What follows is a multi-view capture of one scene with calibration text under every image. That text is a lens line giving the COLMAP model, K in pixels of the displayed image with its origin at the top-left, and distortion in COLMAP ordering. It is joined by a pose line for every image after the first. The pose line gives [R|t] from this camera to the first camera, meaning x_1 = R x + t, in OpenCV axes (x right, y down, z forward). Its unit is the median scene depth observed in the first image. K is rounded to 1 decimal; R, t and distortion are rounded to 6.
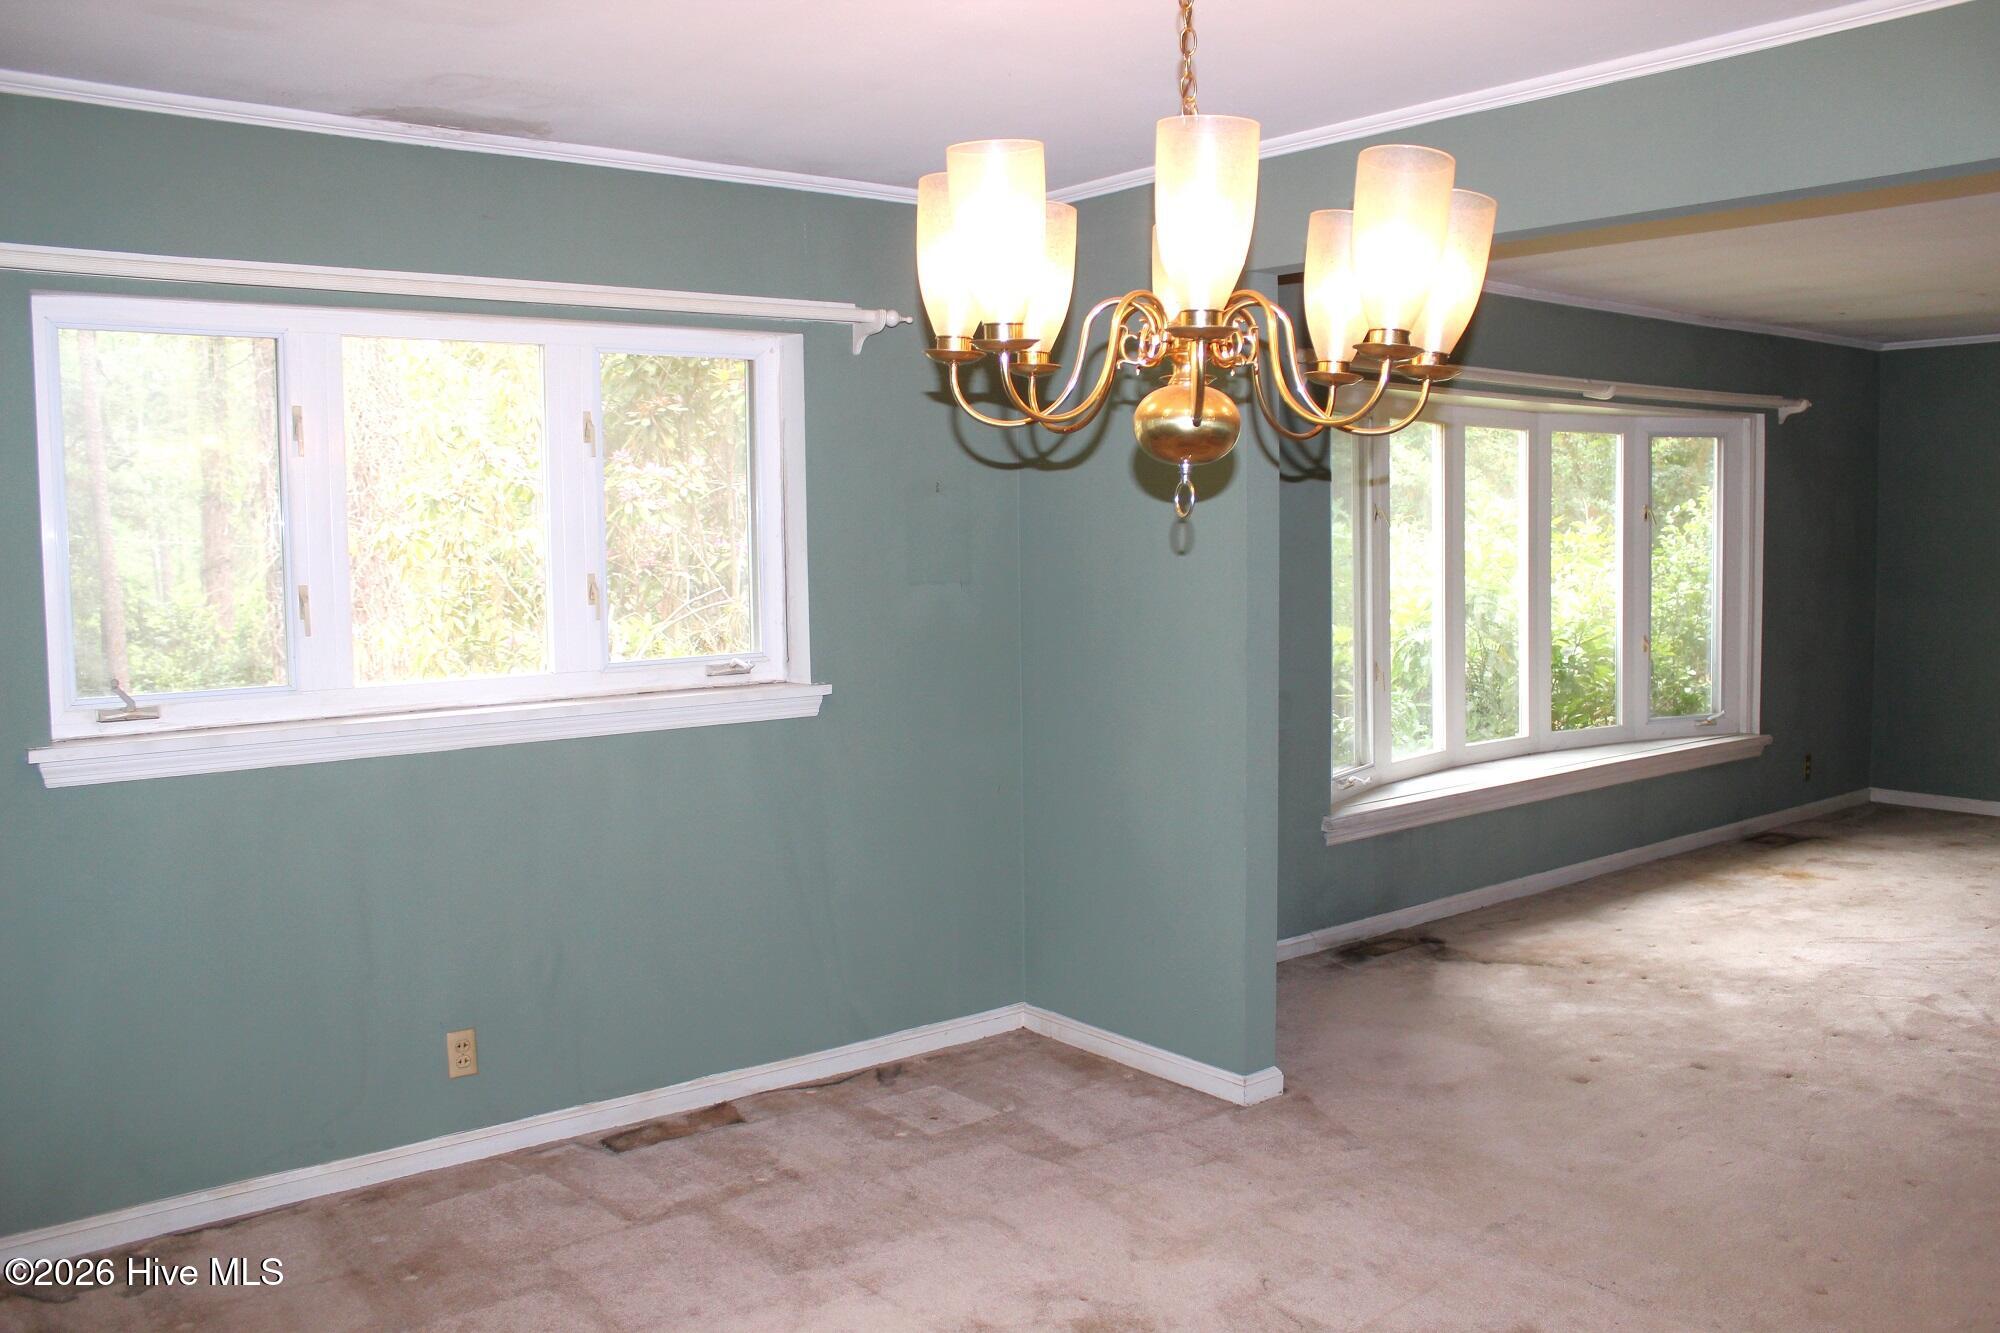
lens RADIAL K [[1686.6, 0, 1032.2], [0, 1686.6, 668.1], [0, 0, 1]] dist [-0.075798, 0.010010]
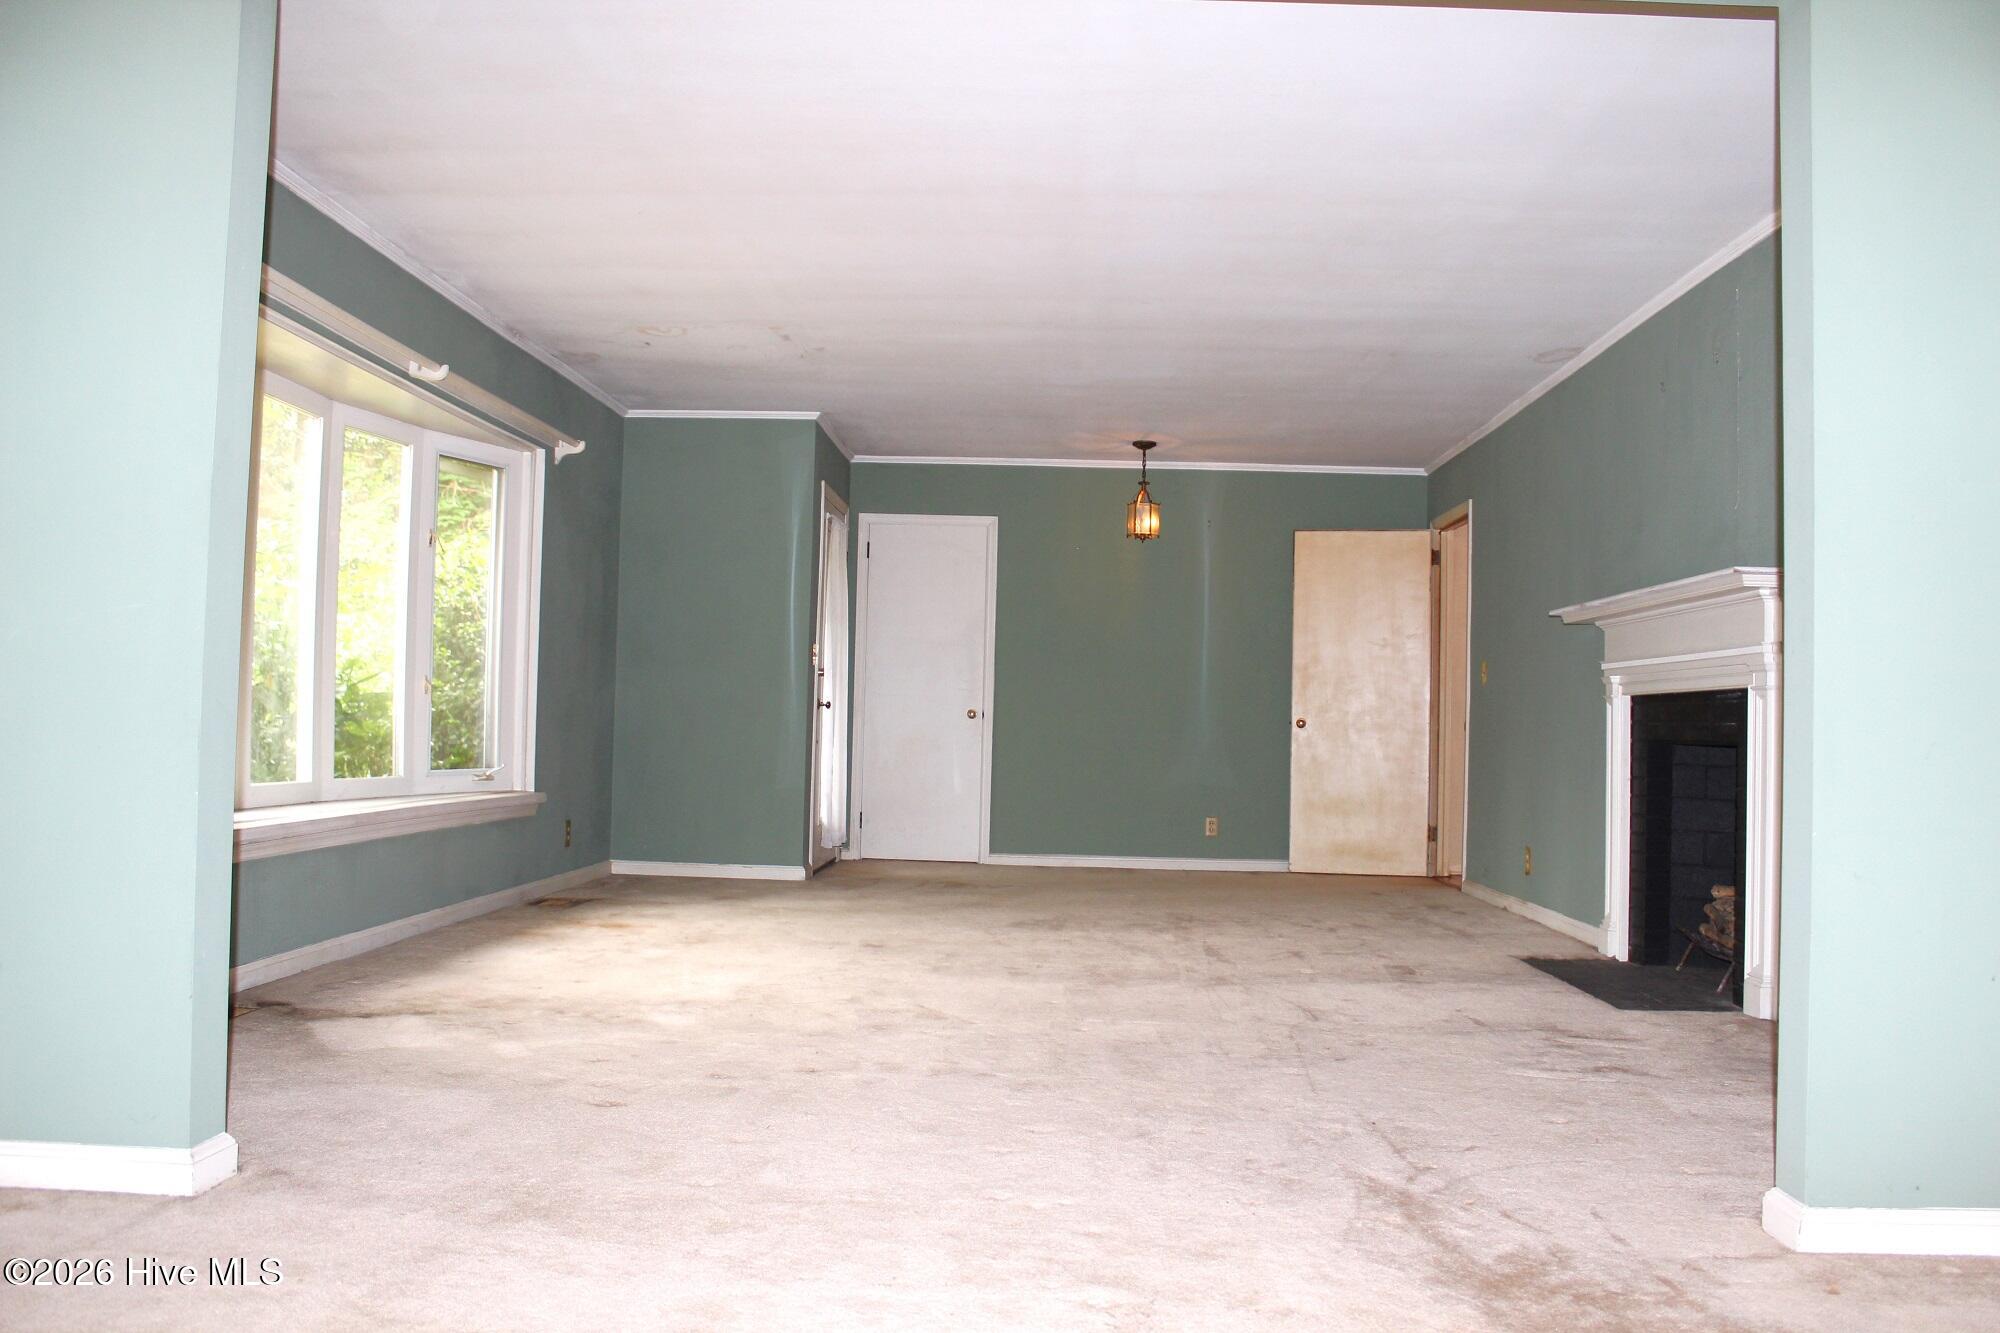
lens RADIAL K [[1686.6, 0, 1032.2], [0, 1686.6, 668.1], [0, 0, 1]] dist [-0.075798, 0.010010]
pose [[0.665850, 0.052133, 0.744262, -0.079303], [0.029569, 0.994928, -0.096145, 0.073525], [-0.745500, 0.086025, 0.660931, 0.183360]]
